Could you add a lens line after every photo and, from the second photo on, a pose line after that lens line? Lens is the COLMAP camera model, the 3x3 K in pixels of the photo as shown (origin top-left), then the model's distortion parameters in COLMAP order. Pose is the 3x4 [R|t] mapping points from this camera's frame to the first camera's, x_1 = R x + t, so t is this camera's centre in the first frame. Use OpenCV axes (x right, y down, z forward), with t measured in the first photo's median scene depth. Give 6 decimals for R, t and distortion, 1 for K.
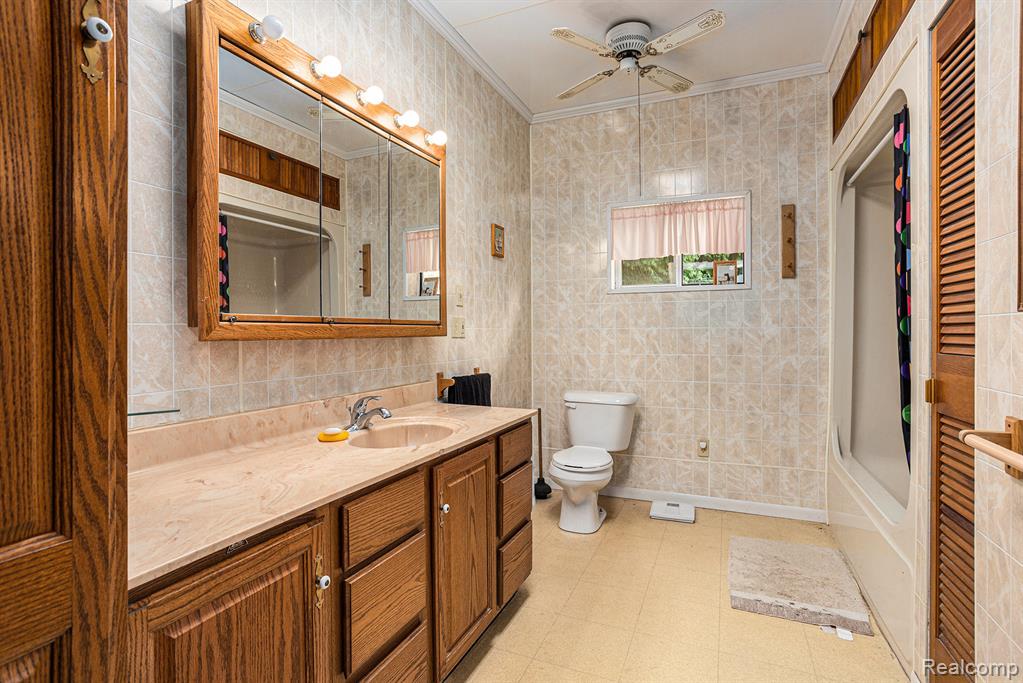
lens RADIAL K [[503.2, 0, 514.6], [0, 503.2, 335.9], [0, 0, 1]] dist [-0.020782, 0.000951]
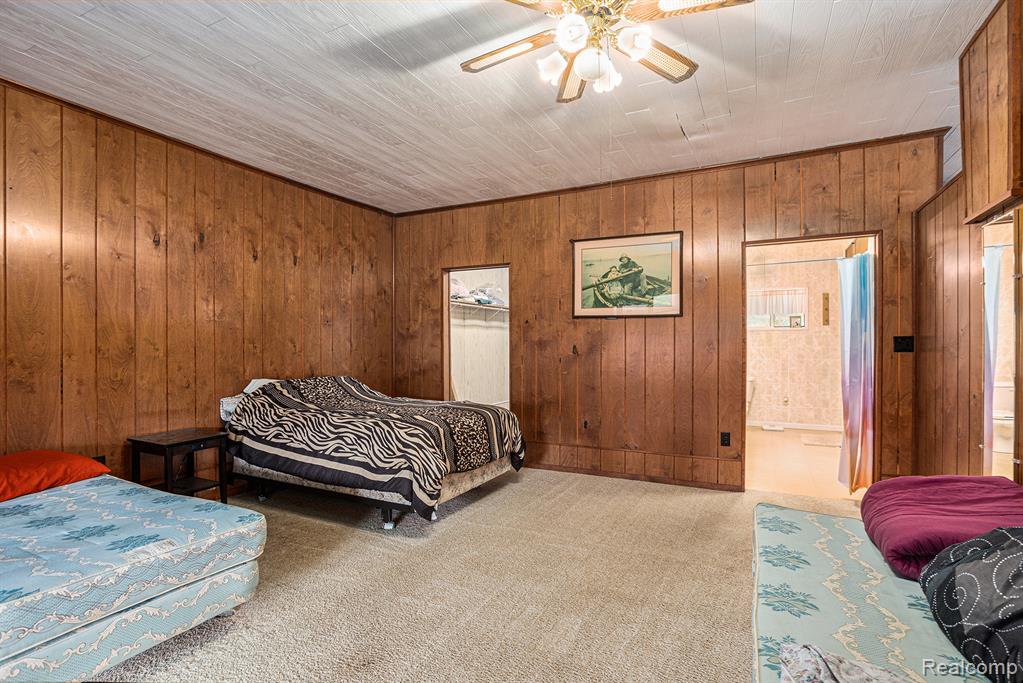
lens RADIAL K [[503.2, 0, 506.5], [0, 503.2, 346.1], [0, 0, 1]] dist [-0.020782, 0.000951]
pose [[0.997123, 0.003844, -0.075702, -0.722883], [-0.004303, 0.999973, -0.005898, -0.001141], [0.075677, 0.006207, 0.997113, -1.364576]]
